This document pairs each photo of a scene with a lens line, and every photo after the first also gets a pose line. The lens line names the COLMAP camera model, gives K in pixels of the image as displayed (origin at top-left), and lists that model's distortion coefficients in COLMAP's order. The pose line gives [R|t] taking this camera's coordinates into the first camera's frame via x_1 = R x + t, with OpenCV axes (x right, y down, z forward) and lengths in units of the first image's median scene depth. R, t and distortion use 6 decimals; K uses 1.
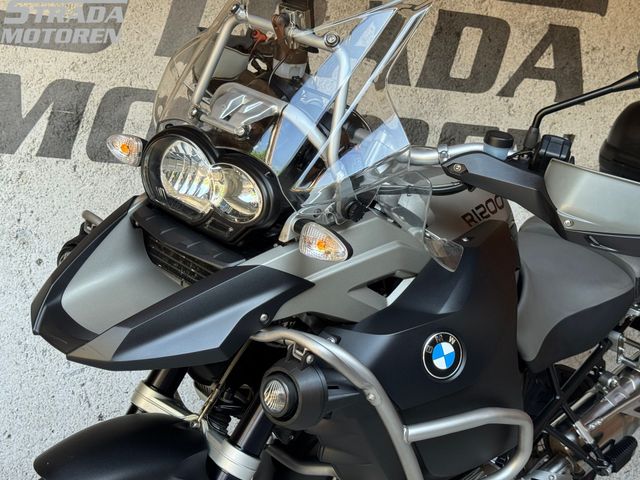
lens RADIAL K [[991.9, 0, 309.8], [0, 991.9, 240.5], [0, 0, 1]] dist [0.113272, 0.012197]
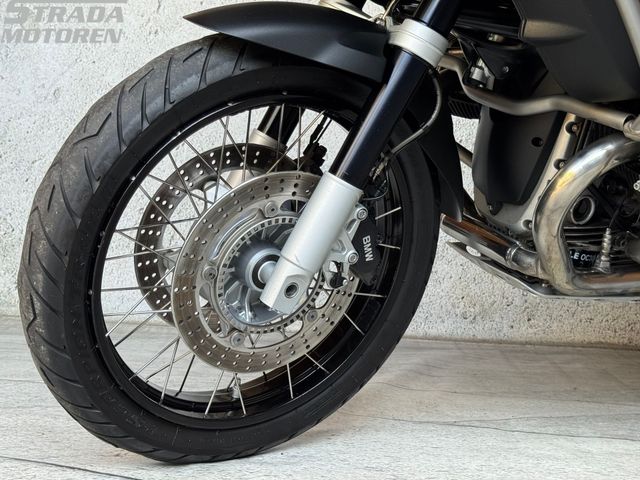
lens RADIAL K [[991.9, 0, 309.8], [0, 991.9, 240.5], [0, 0, 1]] dist [0.113272, 0.012197]
pose [[0.940777, -0.014910, -0.338698, 0.102136], [0.011980, 0.999871, -0.010738, 0.326312], [0.338814, 0.006044, 0.940834, 0.140323]]
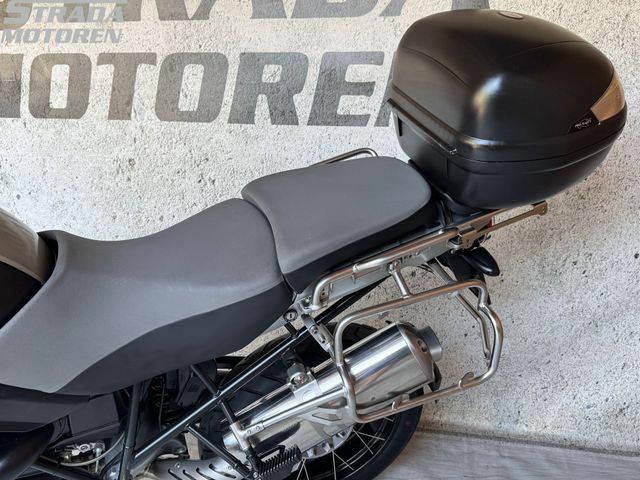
lens RADIAL K [[571.0, 0, 318.9], [0, 571.0, 256.9], [0, 0, 1]] dist [0.099188, -0.228646]
pose [[0.875227, 0.074881, -0.477881, 0.694841], [0.052808, 0.967248, 0.248279, -0.107972], [0.480821, -0.242537, 0.842607, 0.776876]]
